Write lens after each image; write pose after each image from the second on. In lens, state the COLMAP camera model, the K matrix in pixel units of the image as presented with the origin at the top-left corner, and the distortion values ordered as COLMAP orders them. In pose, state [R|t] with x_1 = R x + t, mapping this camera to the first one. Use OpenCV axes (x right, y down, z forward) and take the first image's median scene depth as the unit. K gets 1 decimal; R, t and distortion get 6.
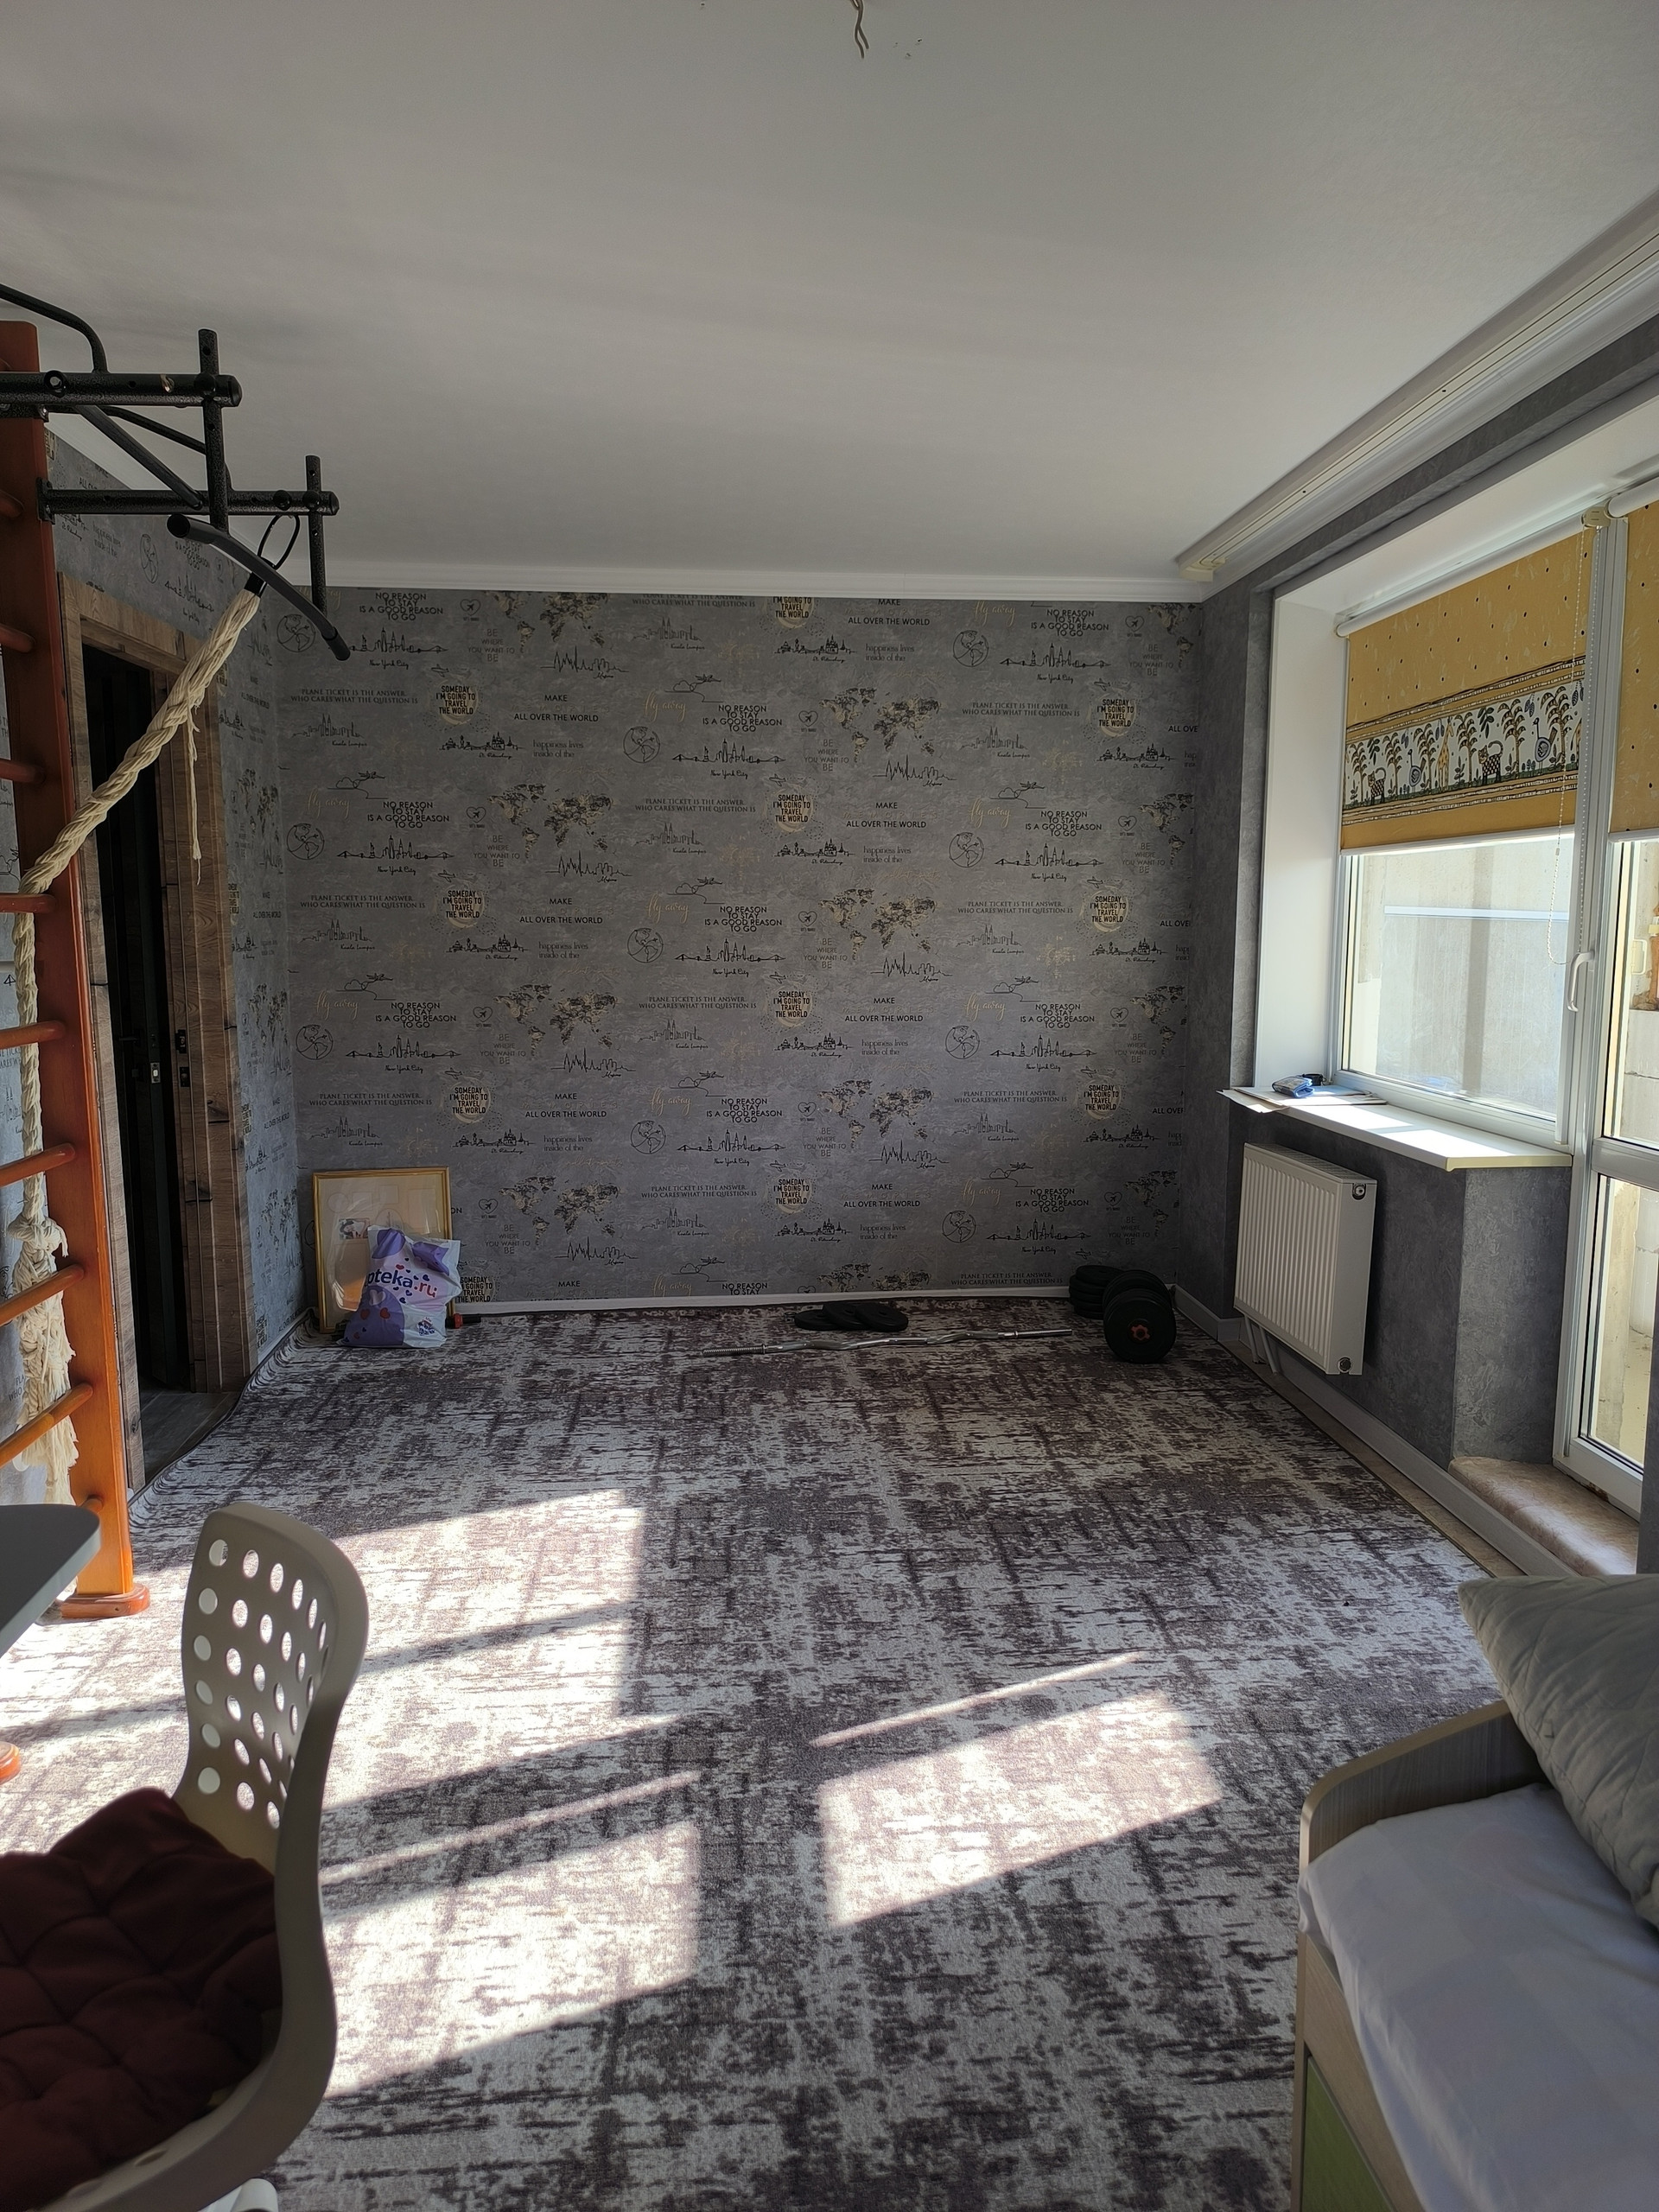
lens RADIAL K [[1485.3, 0, 827.6], [0, 1485.3, 1109.4], [0, 0, 1]] dist [0.028172, -0.027111]
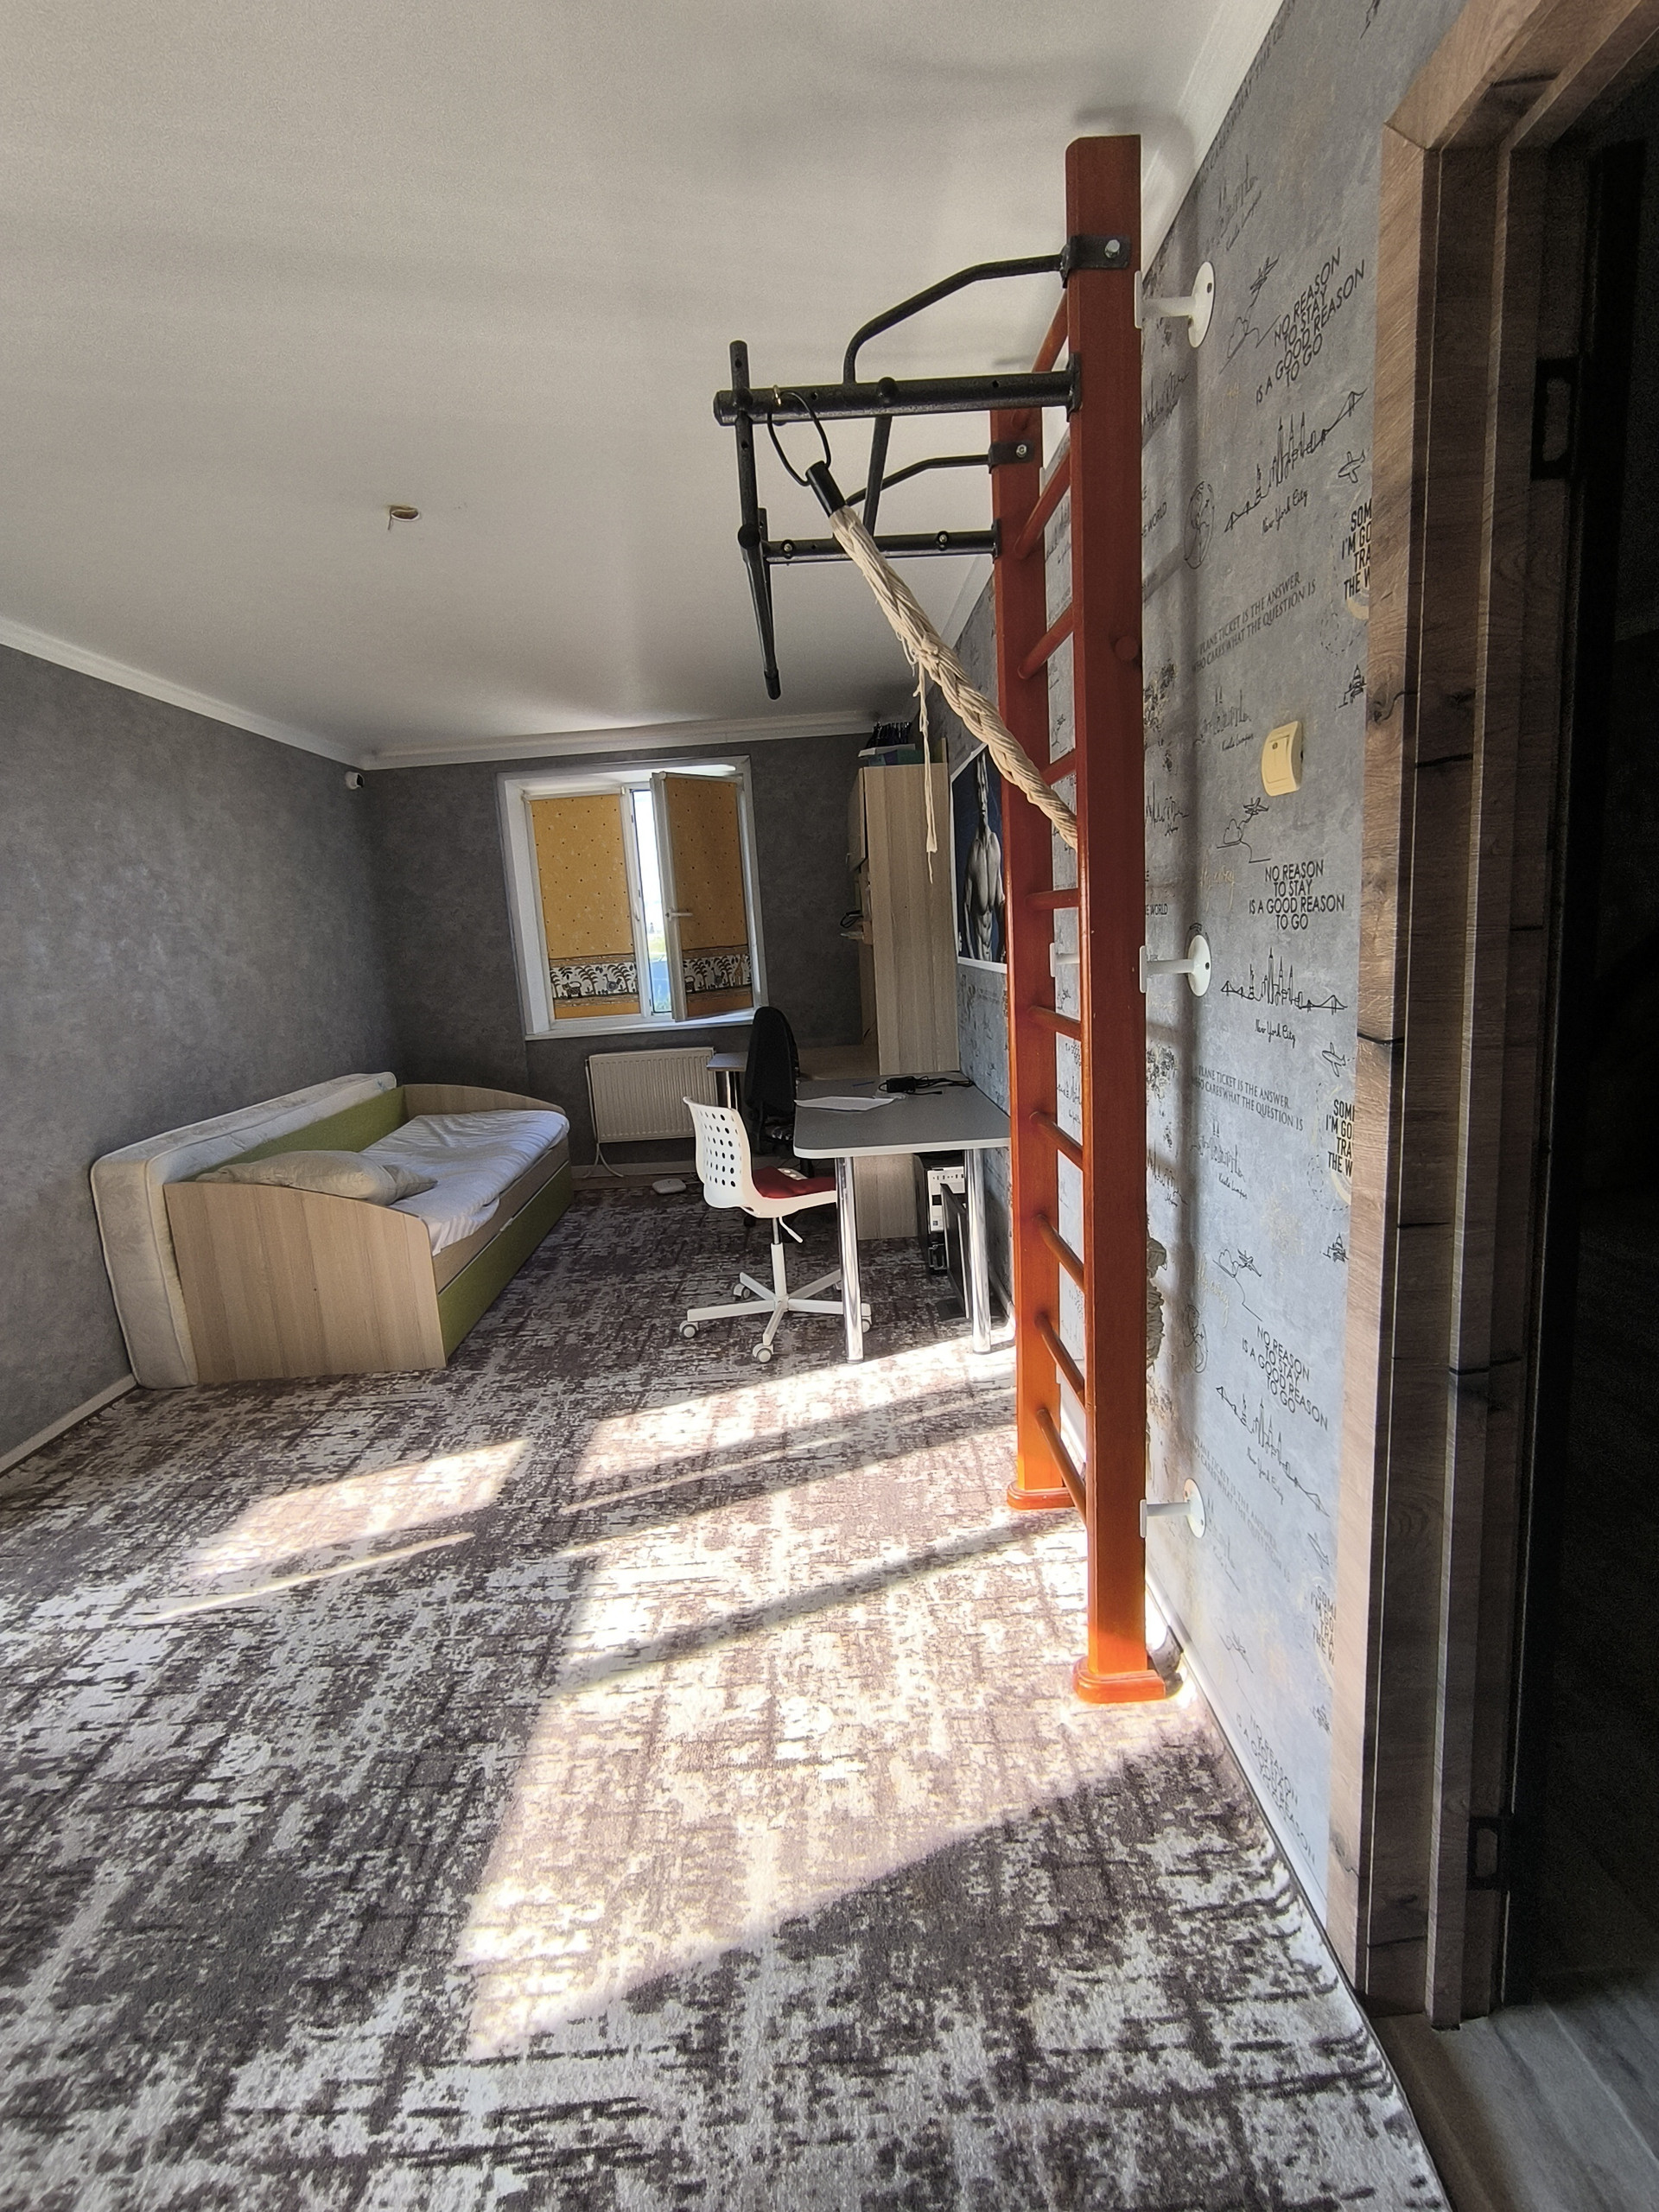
lens RADIAL K [[1014.3, 0, 832.1], [0, 1014.3, 1107.7], [0, 0, 1]] dist [0.023720, 0.000461]
pose [[-0.995374, 0.058964, 0.075849, -0.429987], [0.079325, 0.949800, 0.302634, -0.224813], [-0.054197, 0.307251, -0.950084, 1.693580]]
